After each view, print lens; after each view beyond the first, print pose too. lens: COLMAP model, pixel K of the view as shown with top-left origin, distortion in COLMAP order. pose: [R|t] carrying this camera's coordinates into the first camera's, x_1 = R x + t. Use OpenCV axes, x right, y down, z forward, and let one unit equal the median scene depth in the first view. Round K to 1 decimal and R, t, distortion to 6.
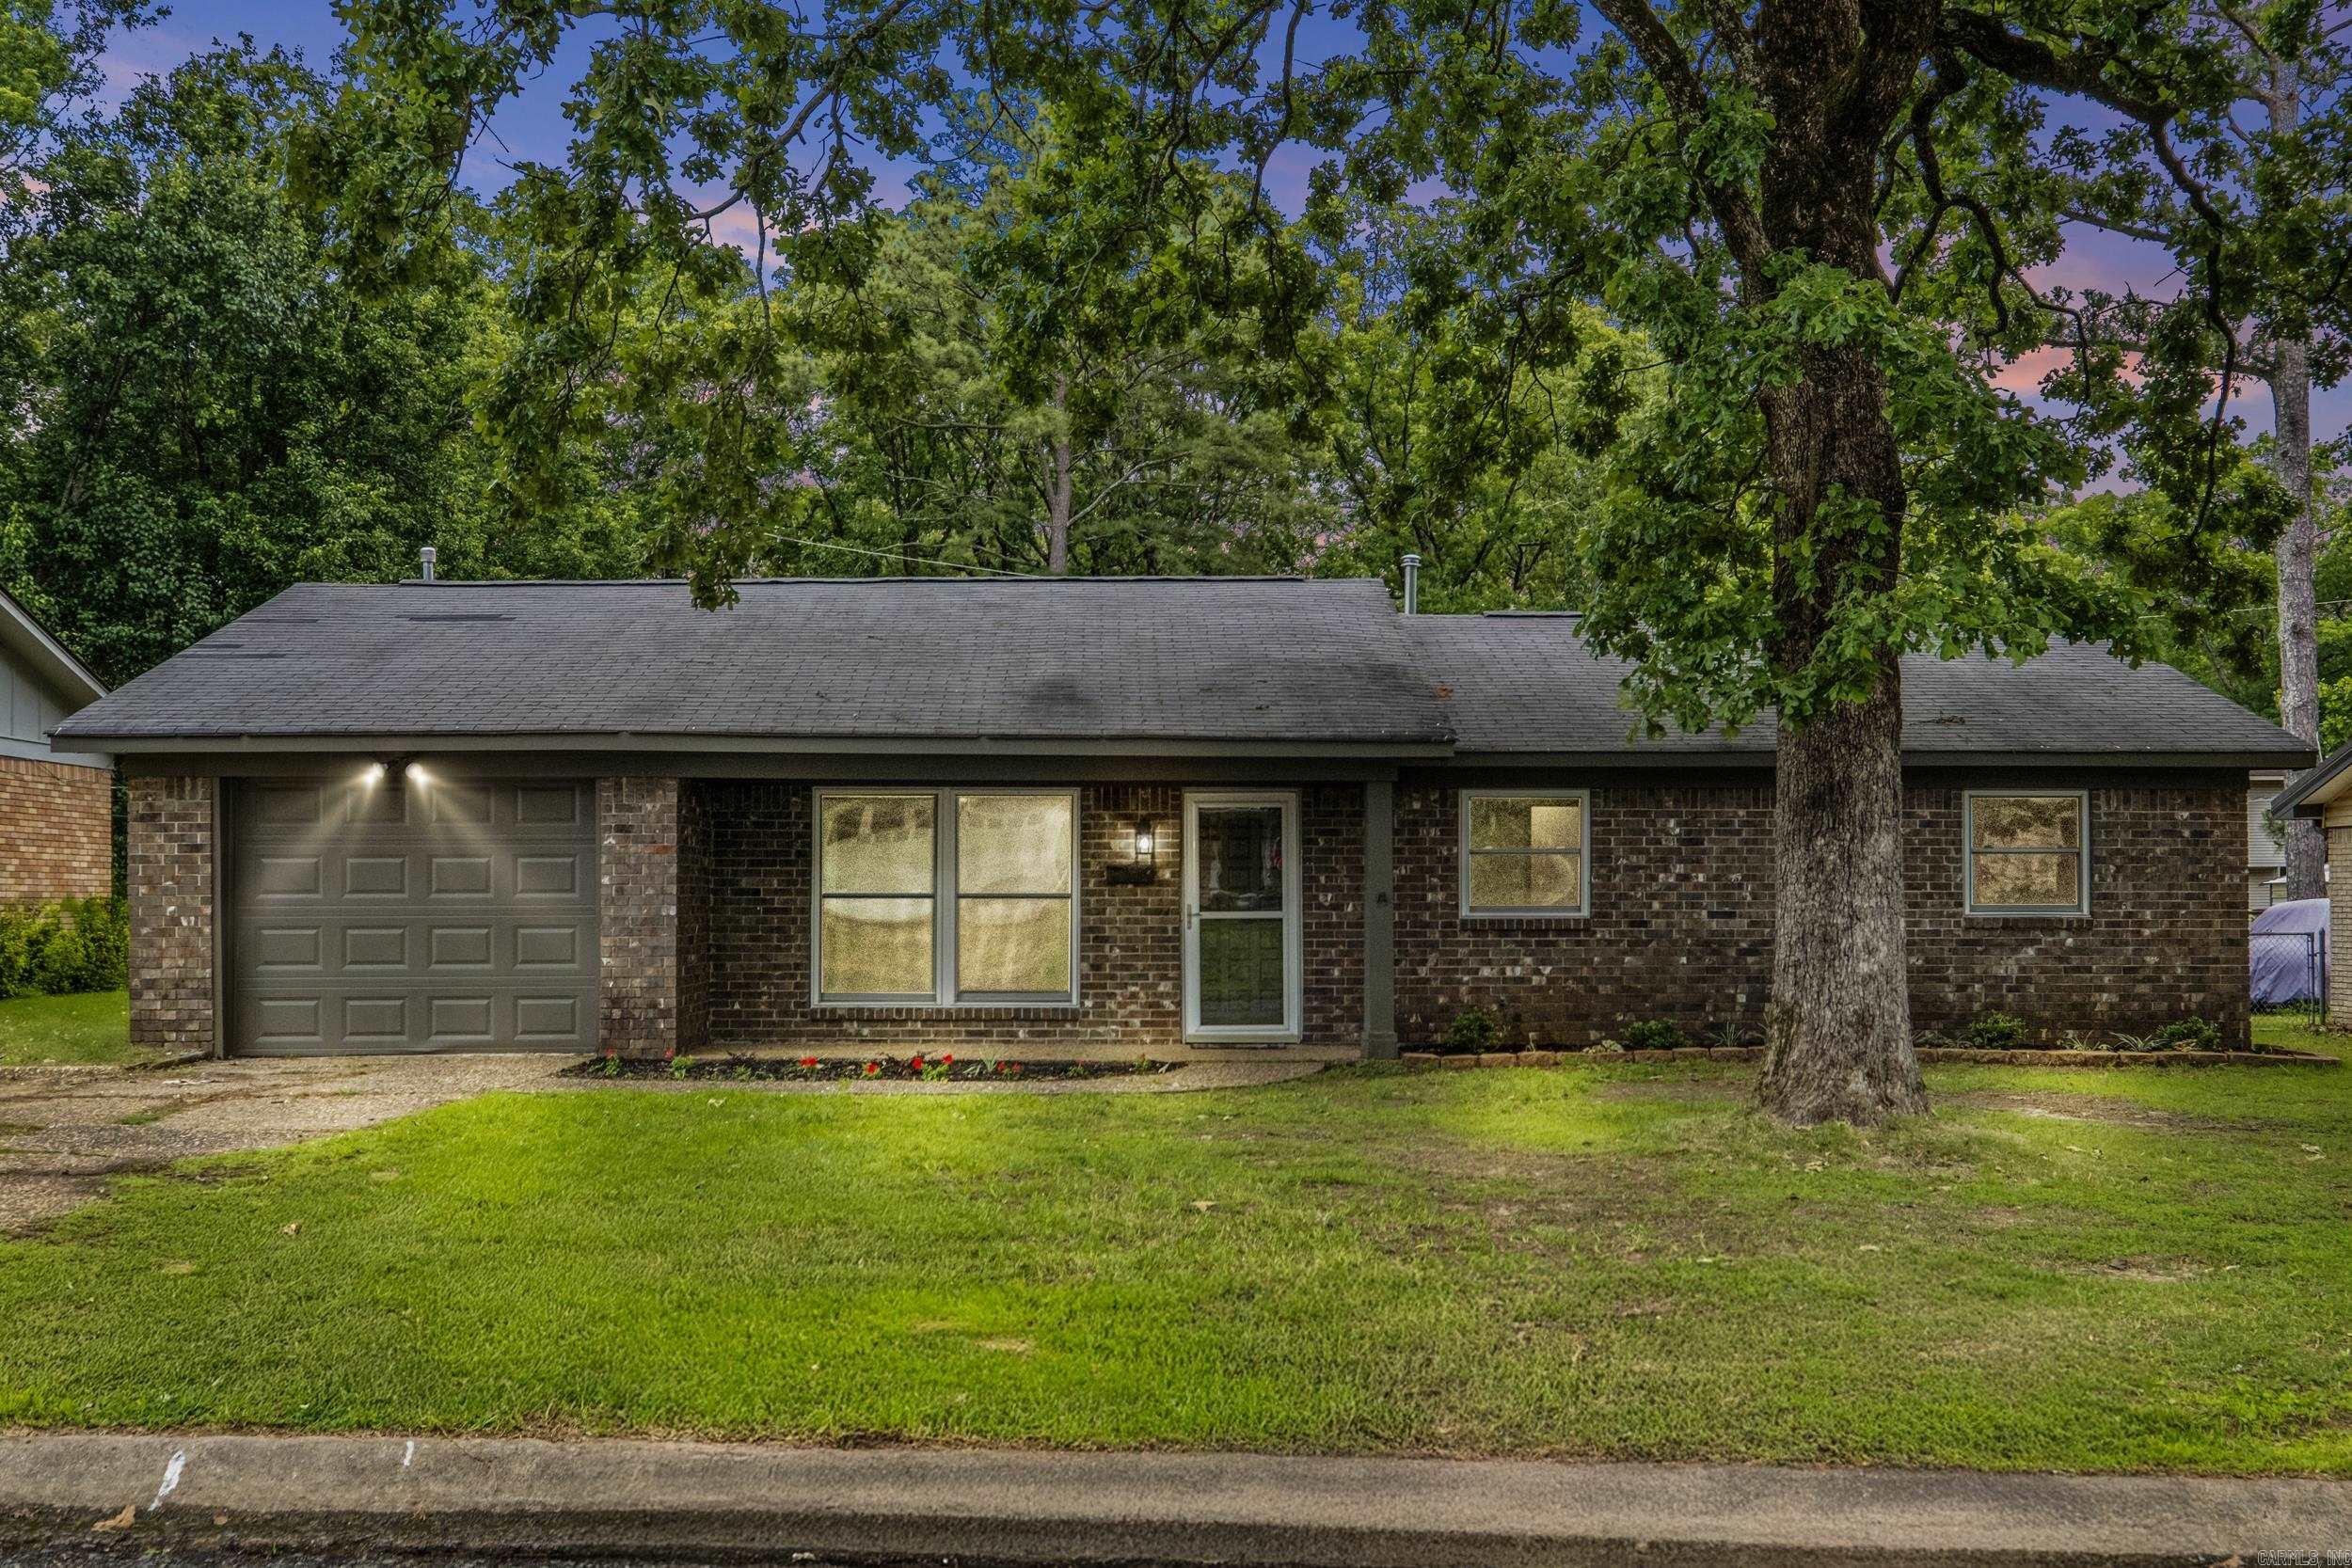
lens RADIAL K [[2064.7, 0, 1175.8], [0, 2064.7, 791.9], [0, 0, 1]] dist [0.002548, 0.006972]
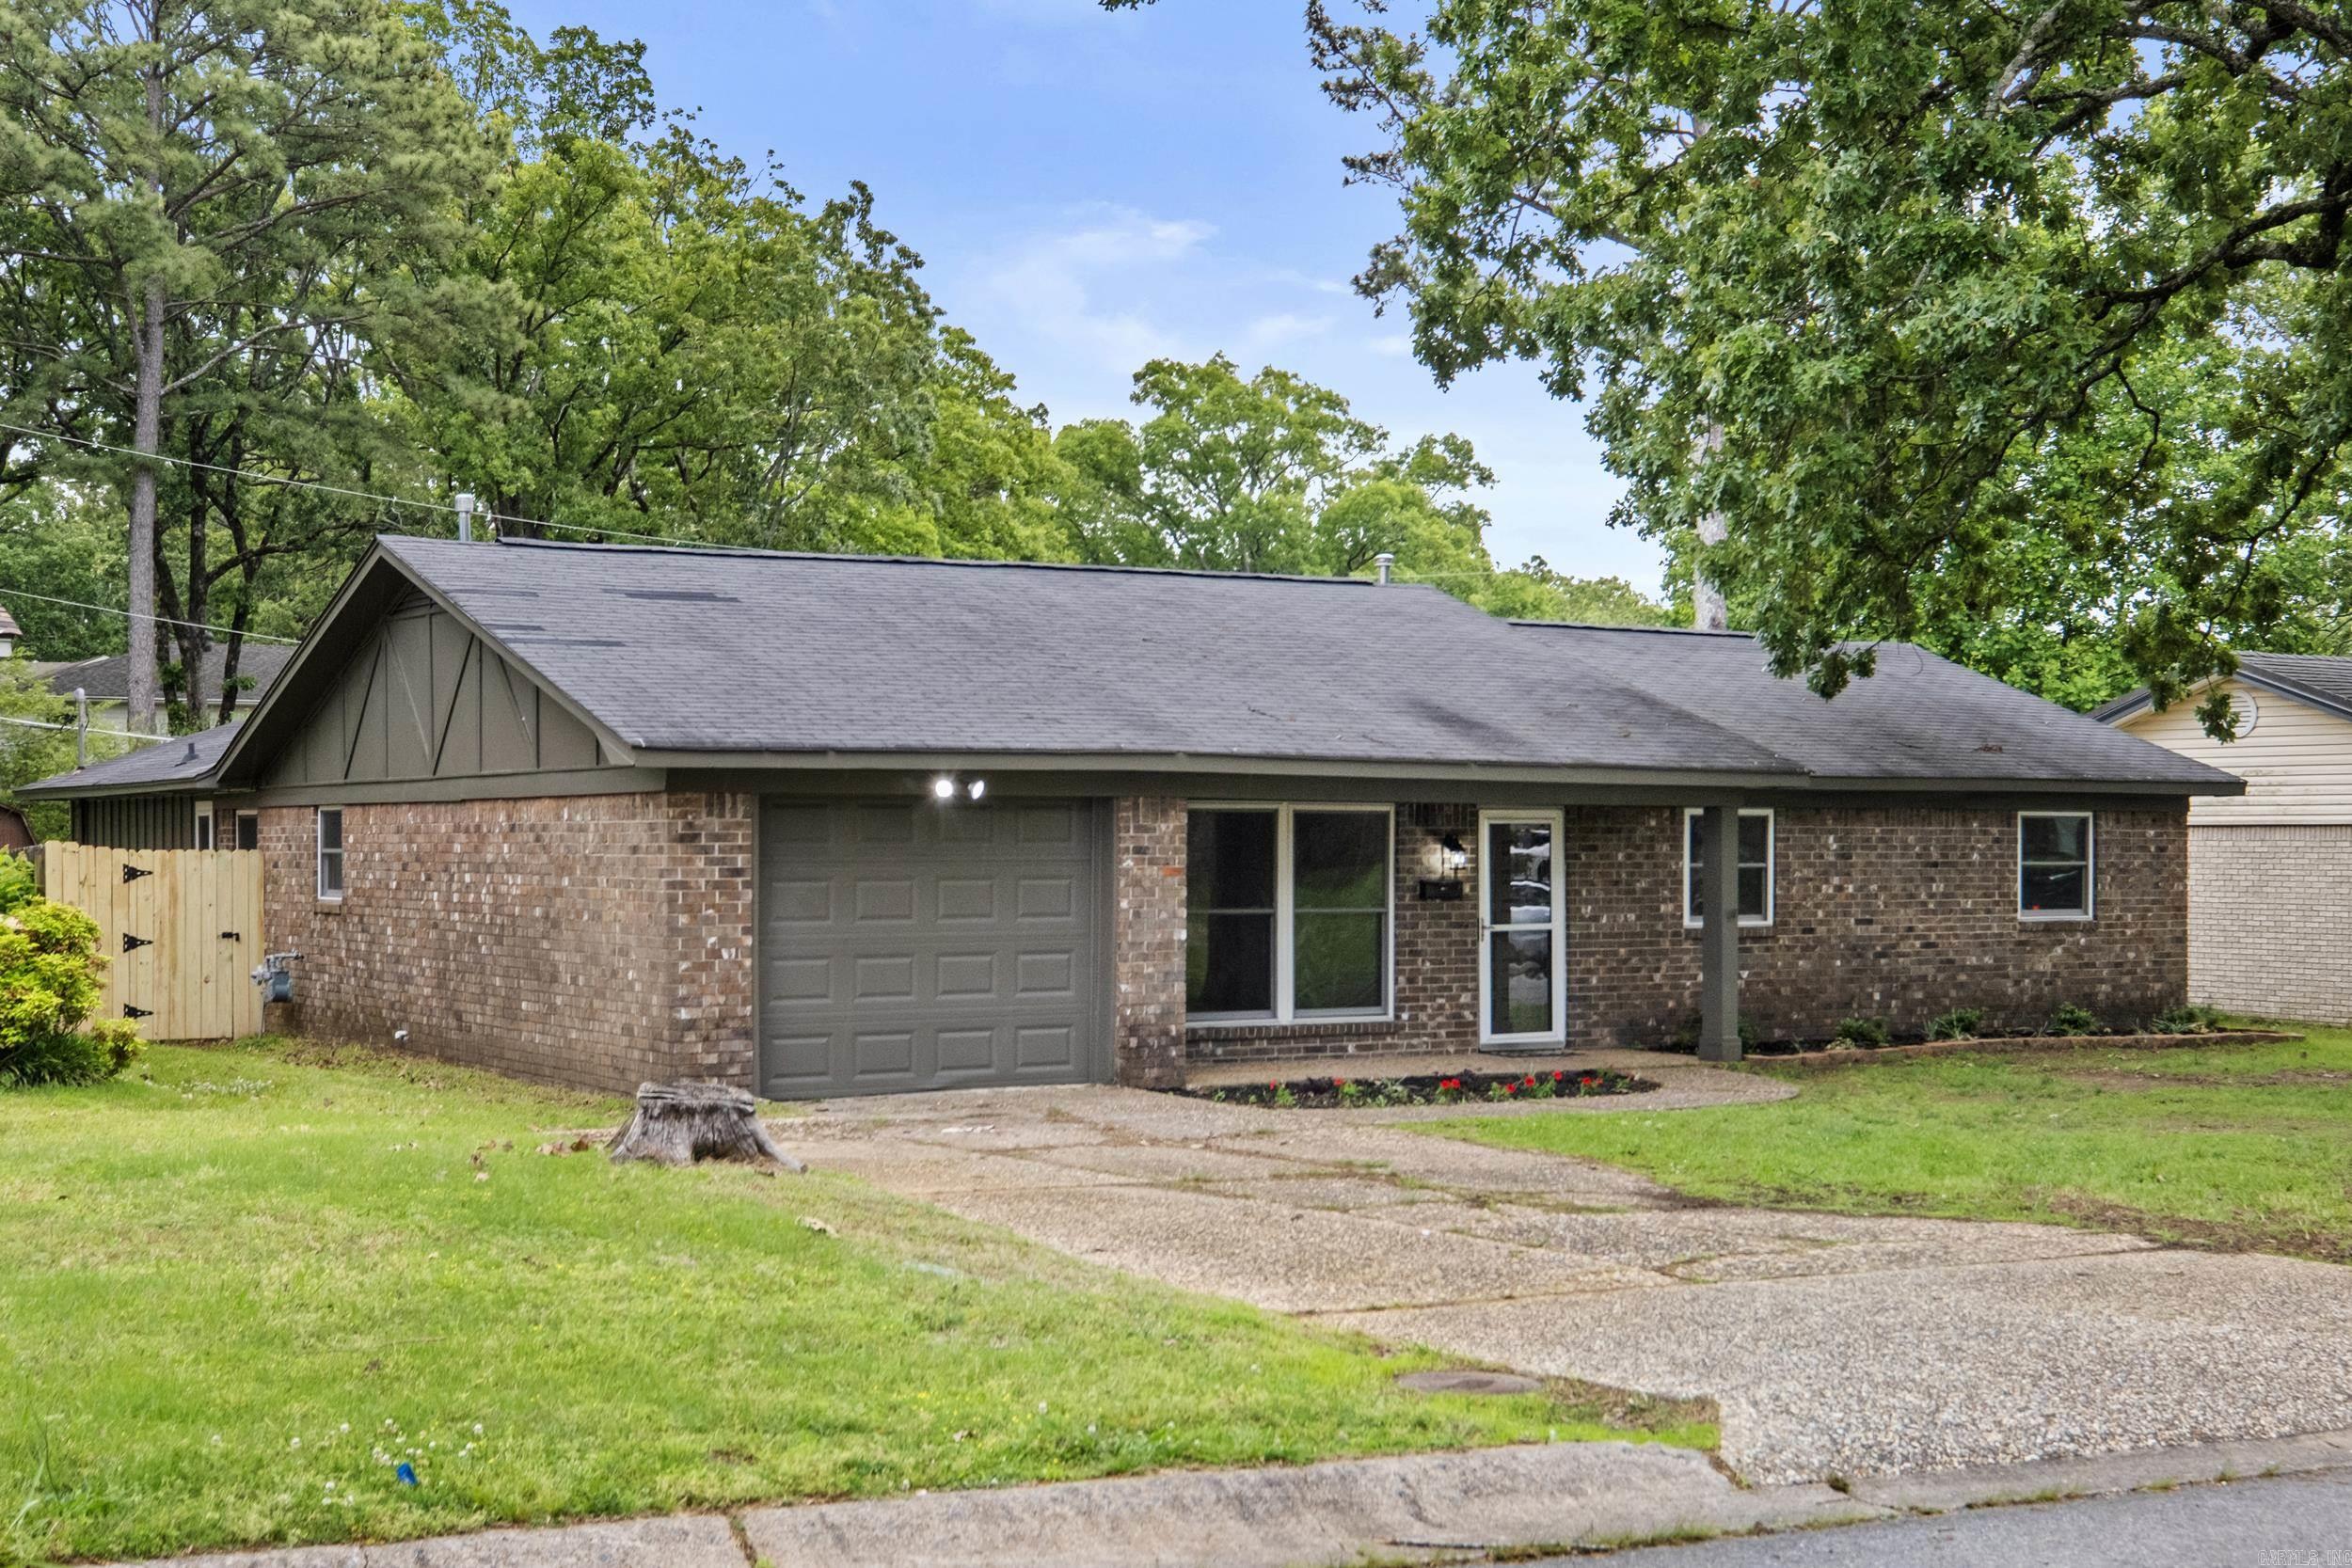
lens RADIAL K [[2434.9, 0, 1174.8], [0, 2434.9, 786.9], [0, 0, 1]] dist [0.000519, 0.000000]
pose [[0.905793, 0.013842, 0.423493, -0.651084], [-0.023668, 0.999559, 0.017952, -0.029010], [-0.423058, -0.026284, 0.905721, -0.033648]]
